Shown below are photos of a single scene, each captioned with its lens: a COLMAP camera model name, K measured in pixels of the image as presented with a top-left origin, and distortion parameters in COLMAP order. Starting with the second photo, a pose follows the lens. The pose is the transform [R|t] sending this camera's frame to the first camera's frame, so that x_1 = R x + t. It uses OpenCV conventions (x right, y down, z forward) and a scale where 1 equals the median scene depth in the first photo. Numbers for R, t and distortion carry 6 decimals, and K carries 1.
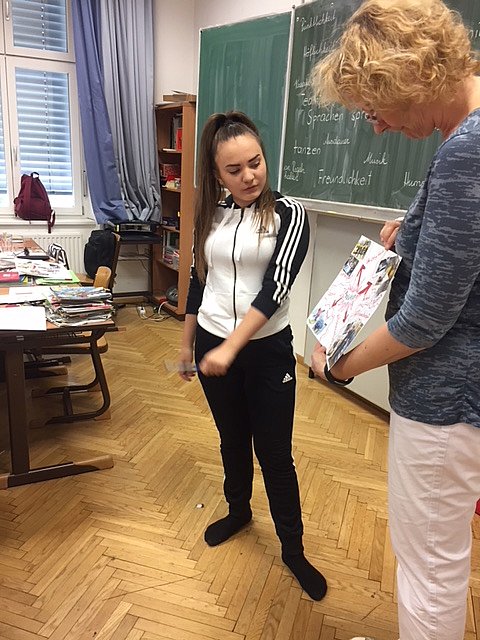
lens RADIAL K [[546.5, 0, 243.9], [0, 546.5, 328.6], [0, 0, 1]] dist [0.085785, -0.129693]
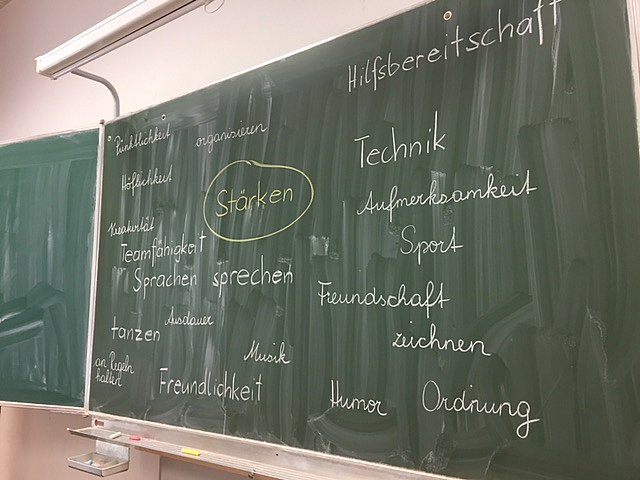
lens RADIAL K [[546.5, 0, 325.5], [0, 546.5, 239.4], [0, 0, 1]] dist [0.085785, -0.129693]
pose [[0.910669, -0.010786, 0.412996, 0.059421], [0.171121, 0.919724, -0.353306, -0.179789], [-0.376032, 0.392417, 0.839410, 0.411947]]
